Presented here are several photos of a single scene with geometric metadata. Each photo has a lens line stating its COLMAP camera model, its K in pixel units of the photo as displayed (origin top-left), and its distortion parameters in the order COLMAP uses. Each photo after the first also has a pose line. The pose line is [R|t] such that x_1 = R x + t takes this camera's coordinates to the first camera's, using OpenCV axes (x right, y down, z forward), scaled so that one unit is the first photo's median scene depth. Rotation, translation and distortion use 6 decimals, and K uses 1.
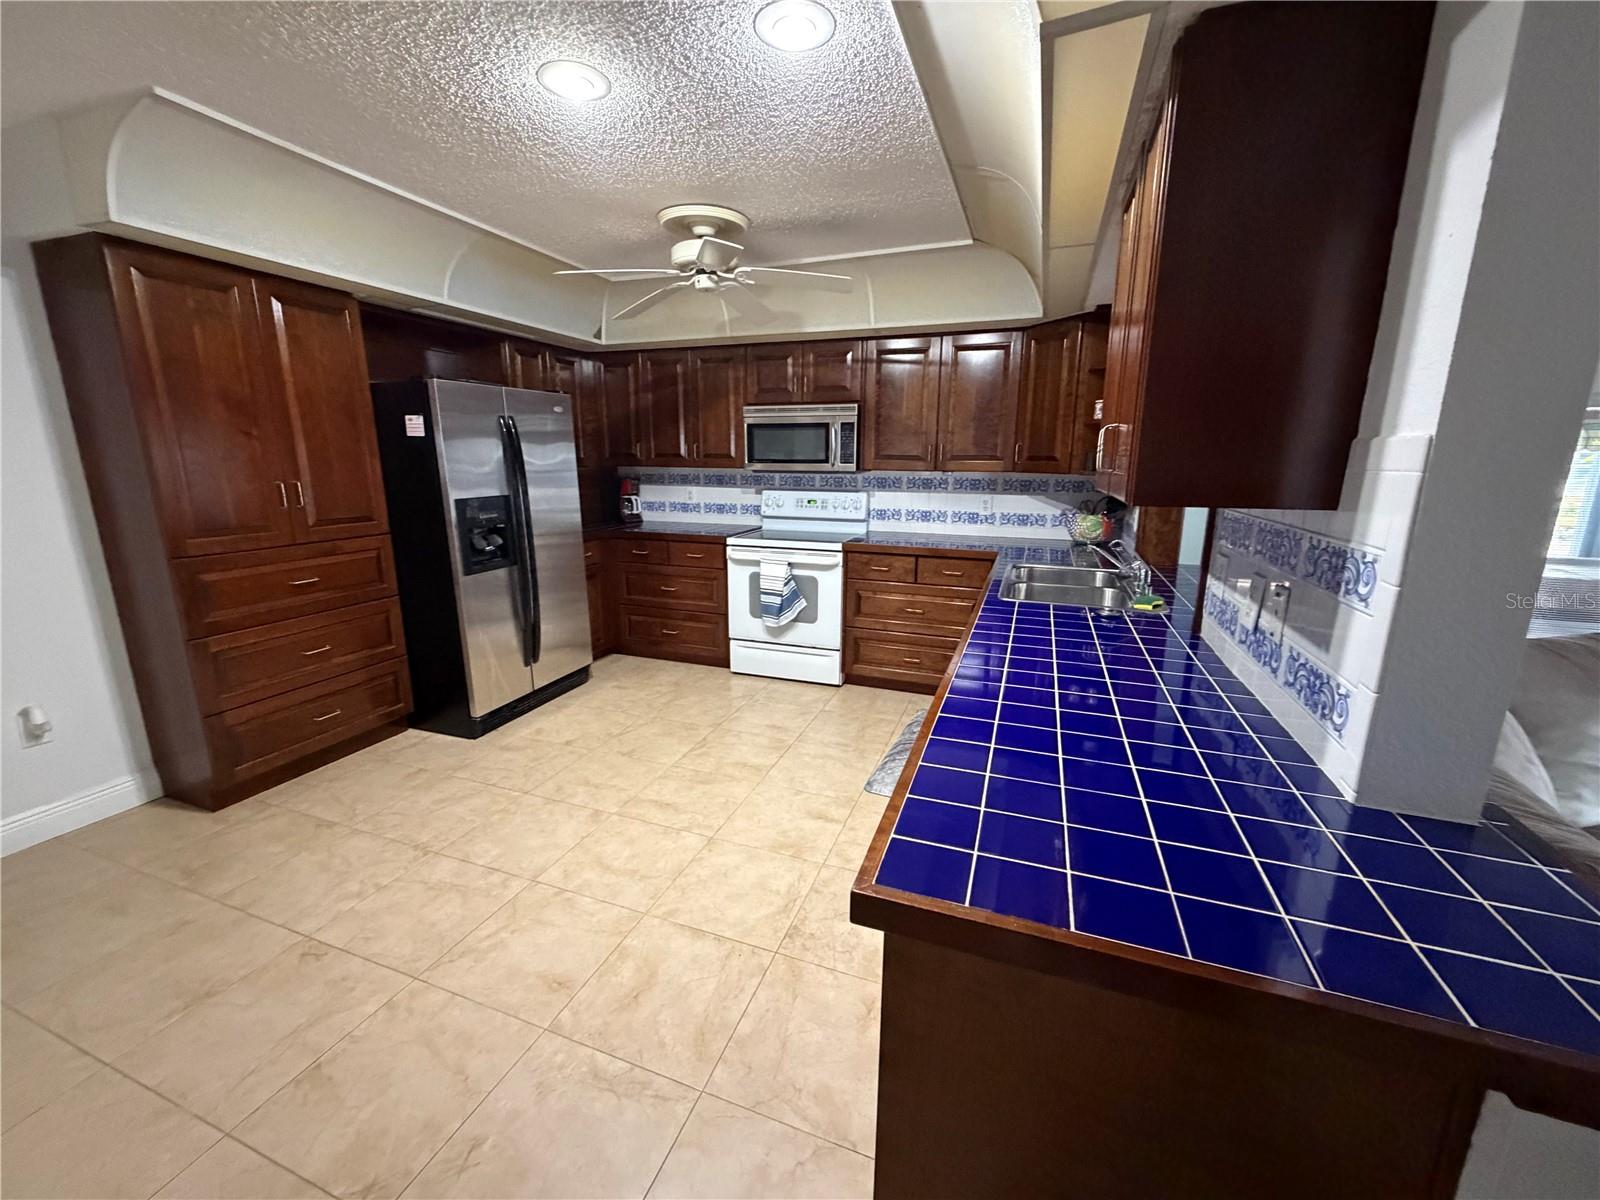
lens RADIAL K [[637.4, 0, 795.4], [0, 637.4, 596.6], [0, 0, 1]] dist [-0.000130, 0.000196]
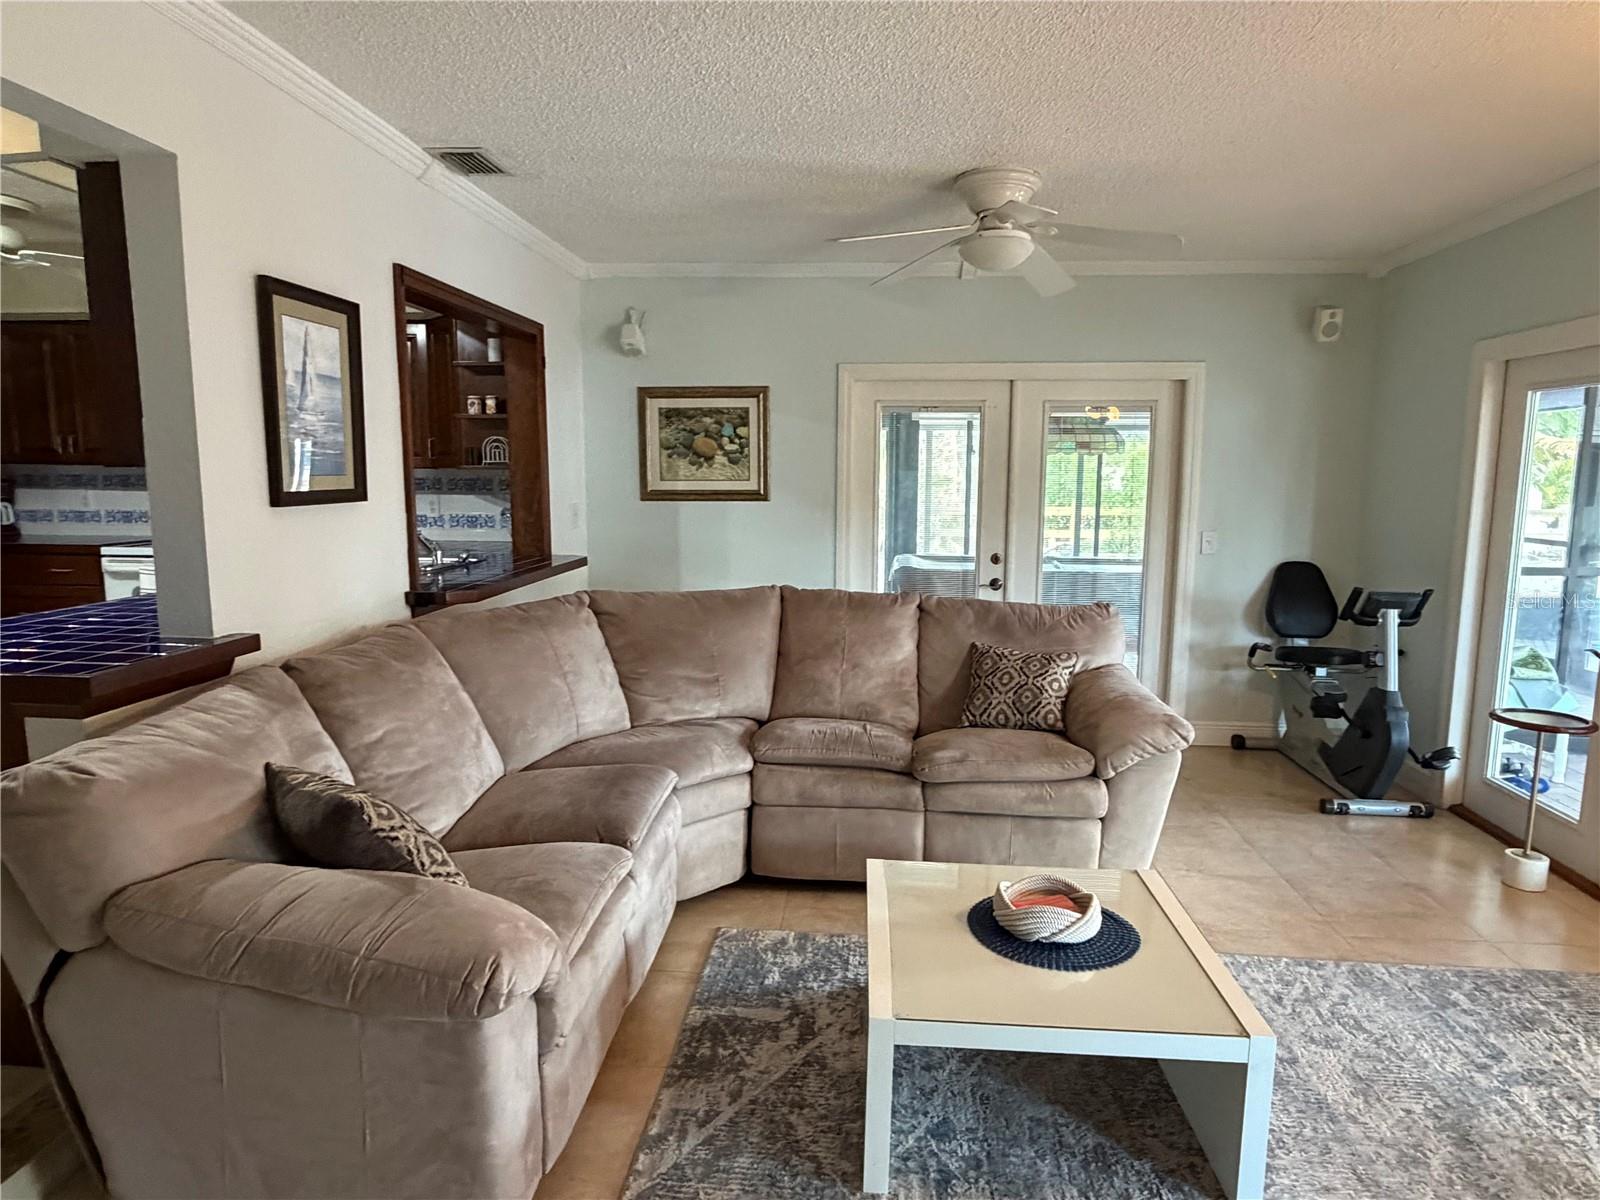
lens RADIAL K [[965.3, 0, 799.1], [0, 965.3, 603.1], [0, 0, 1]] dist [0.003947, -0.003376]
pose [[0.961052, -0.035207, 0.274114, 0.418524], [0.056083, 0.996060, -0.068695, 0.117827], [-0.270616, 0.081393, 0.959240, -0.451346]]
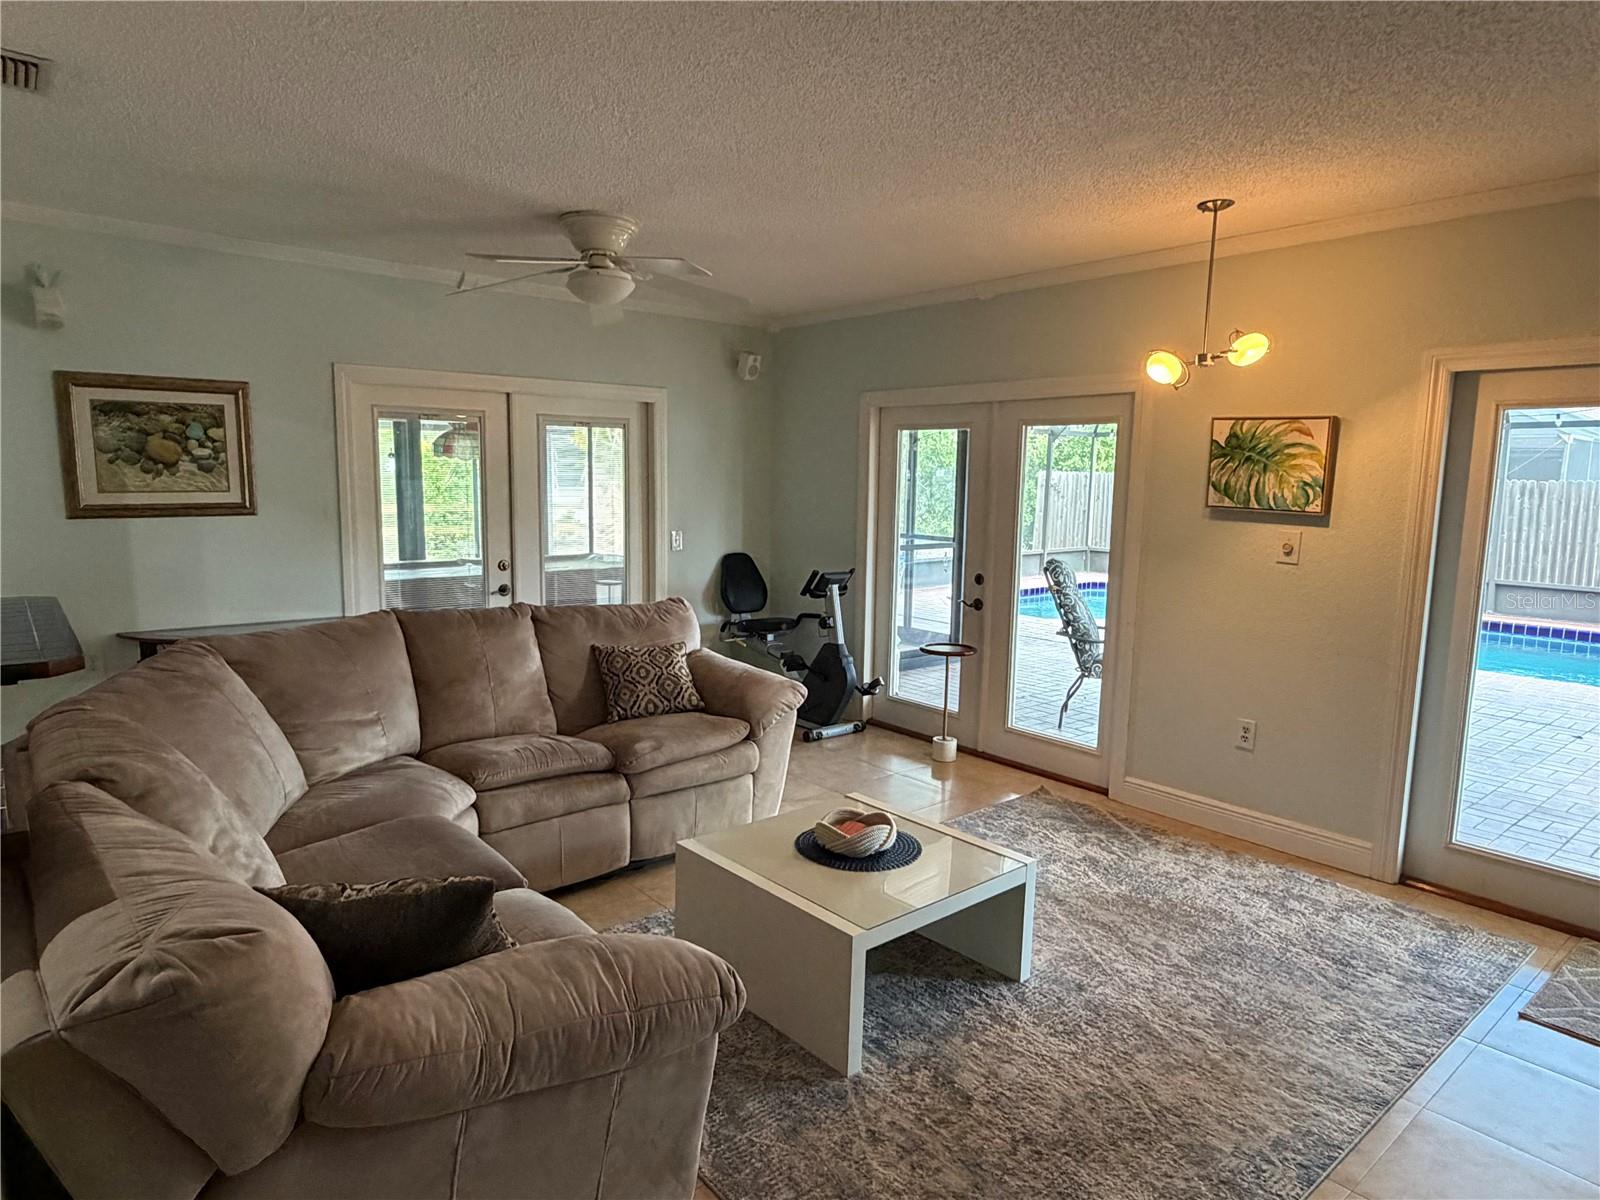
lens RADIAL K [[965.3, 0, 799.1], [0, 965.3, 603.1], [0, 0, 1]] dist [0.003947, -0.003376]
pose [[0.486028, -0.113888, 0.866491, 0.060027], [0.172190, 0.984517, 0.032816, 0.060504], [-0.856812, 0.133252, 0.498113, -0.286419]]
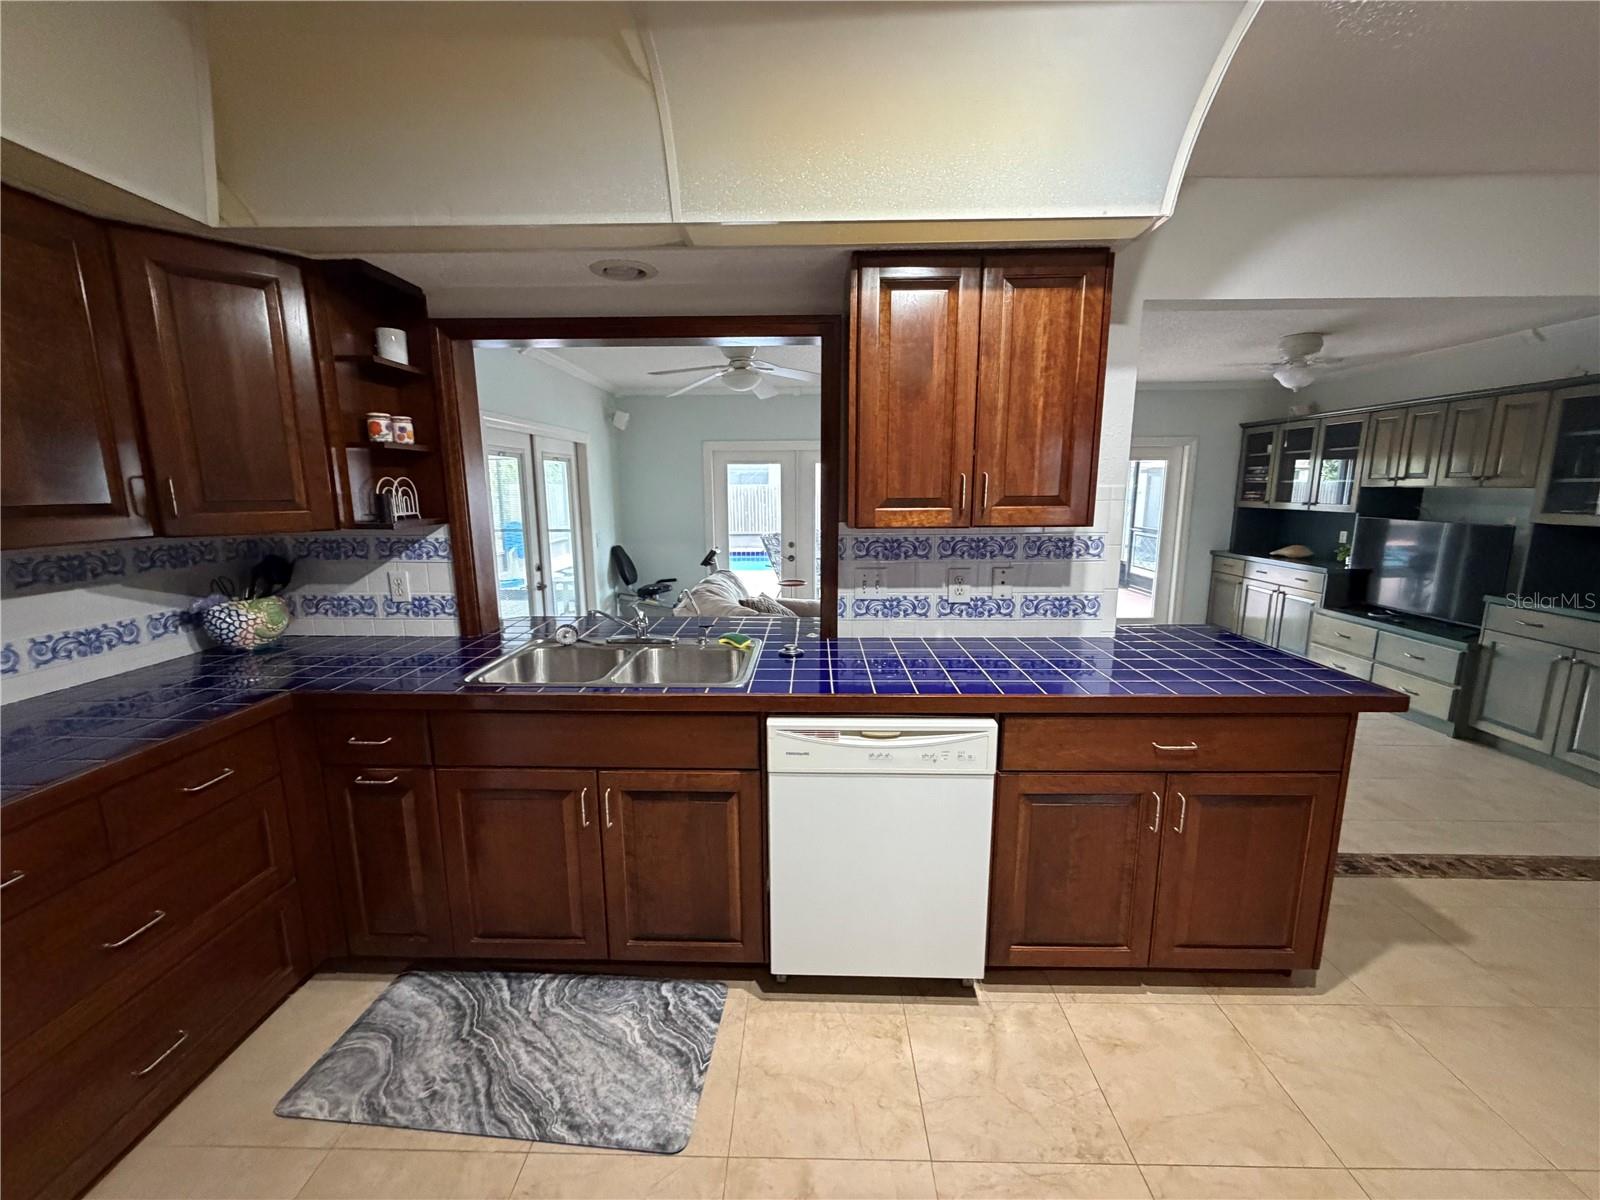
lens RADIAL K [[642.7, 0, 798.6], [0, 642.7, 603.6], [0, 0, 1]] dist [0.000899, 0.005253]
pose [[-0.332014, -0.170109, 0.927809, -0.226301], [0.212466, 0.944842, 0.249262, -0.151366], [-0.919035, 0.279886, -0.277558, 0.650340]]
